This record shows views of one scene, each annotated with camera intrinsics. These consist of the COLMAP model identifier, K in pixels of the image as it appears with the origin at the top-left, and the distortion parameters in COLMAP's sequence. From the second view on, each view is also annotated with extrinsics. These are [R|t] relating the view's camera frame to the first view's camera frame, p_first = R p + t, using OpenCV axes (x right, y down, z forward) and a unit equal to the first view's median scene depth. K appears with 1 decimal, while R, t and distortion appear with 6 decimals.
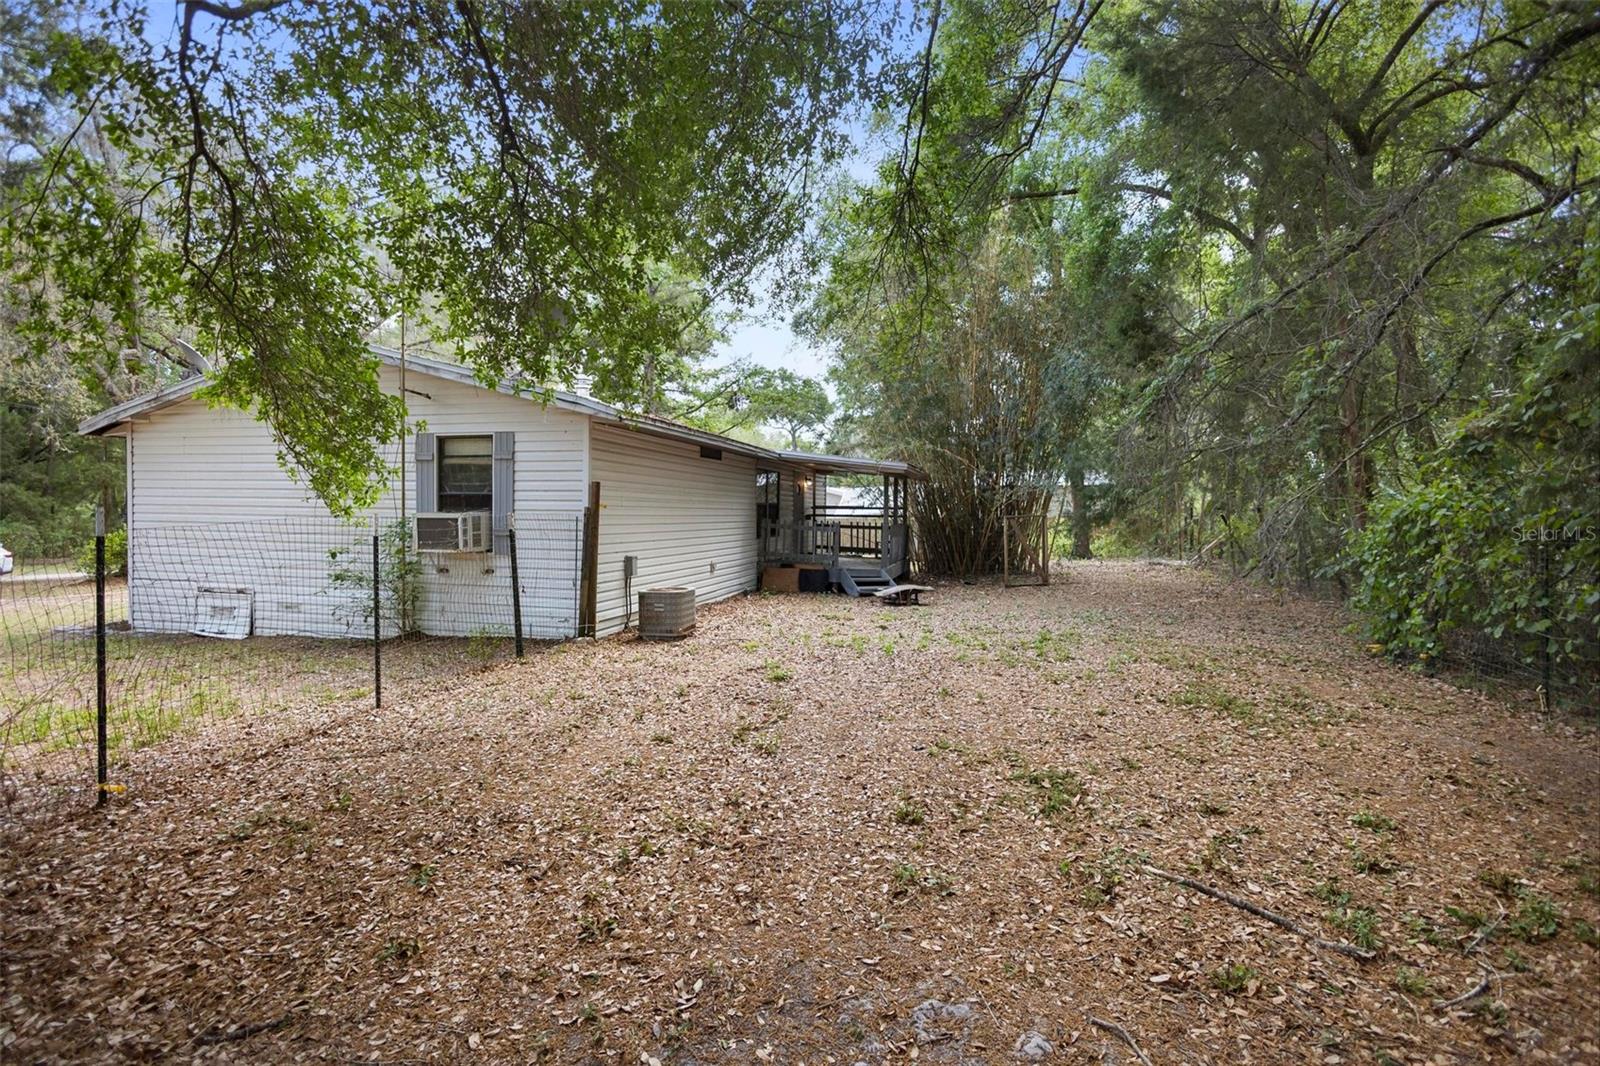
lens RADIAL K [[745.7, 0, 815.4], [0, 745.7, 526.8], [0, 0, 1]] dist [0.013611, -0.003872]
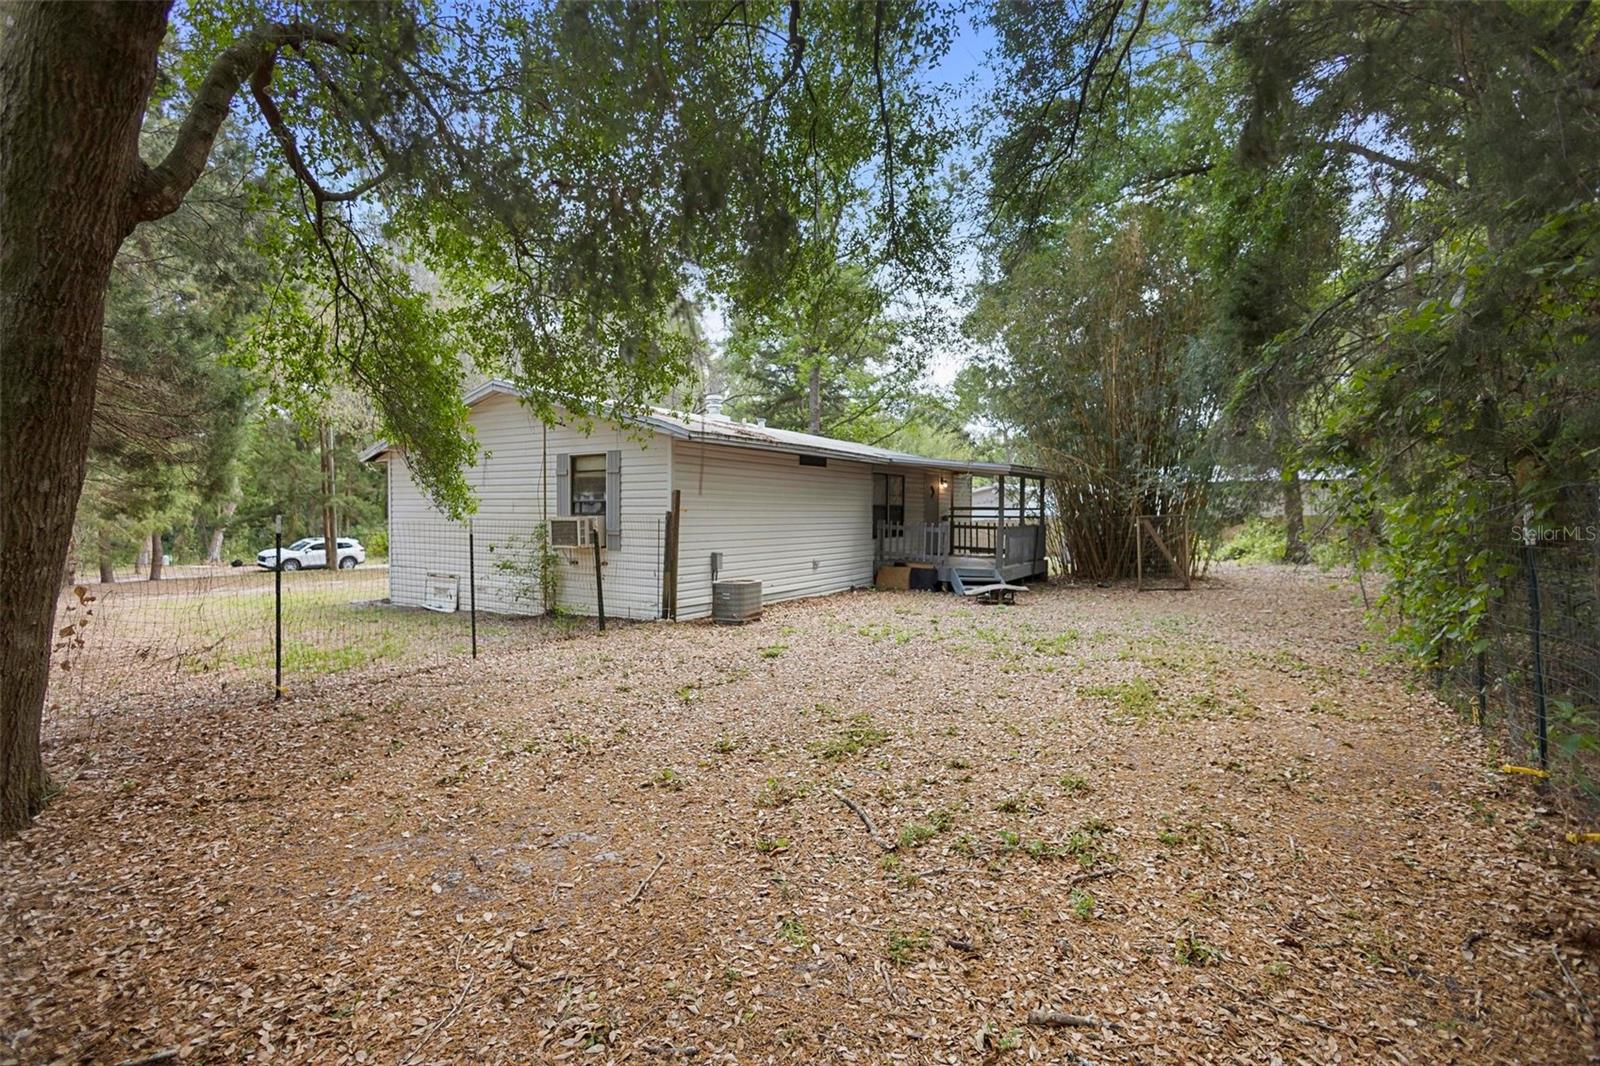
lens RADIAL K [[745.7, 0, 796.7], [0, 745.7, 528.2], [0, 0, 1]] dist [0.013611, -0.003872]
pose [[0.951043, -0.001040, -0.309057, 0.251452], [0.001017, 0.999999, -0.000238, 0.001438], [0.309057, -0.000088, 0.951043, -0.078267]]
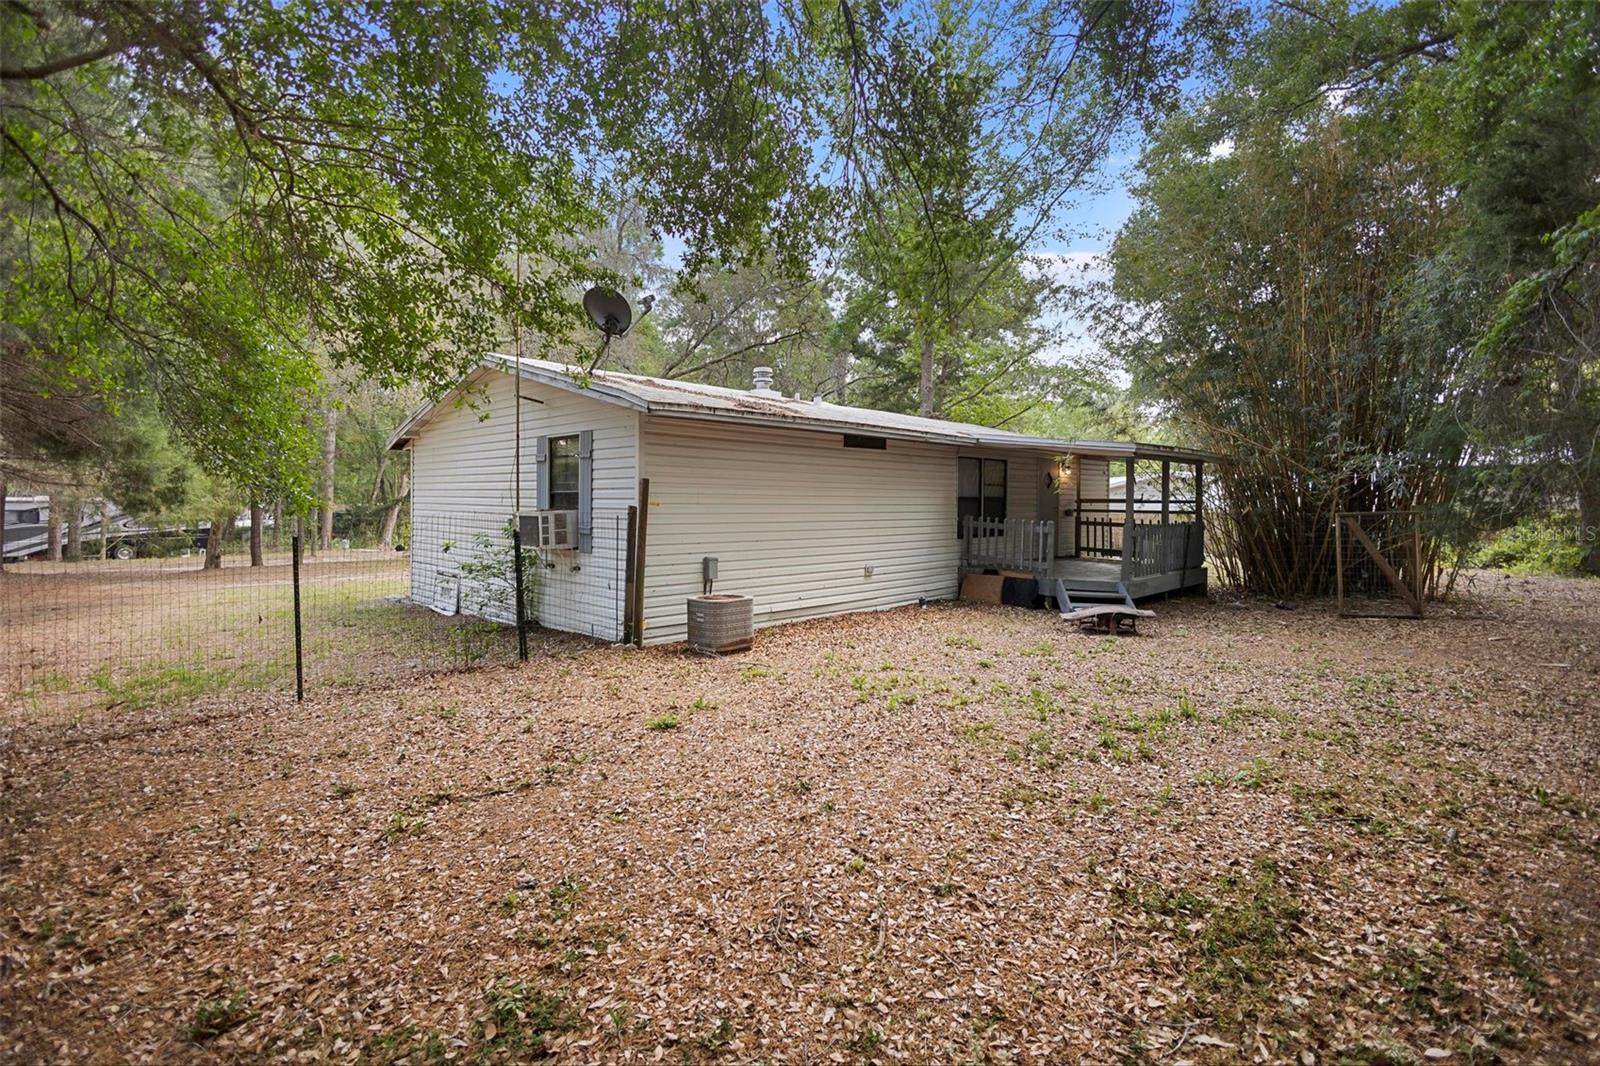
lens RADIAL K [[745.7, 0, 779.0], [0, 745.7, 506.7], [0, 0, 1]] dist [0.013611, -0.003872]
pose [[0.853855, -0.001532, -0.520508, 0.327761], [-0.007211, 0.999865, -0.014771, -0.011697], [0.520460, 0.016366, 0.853729, 0.278592]]
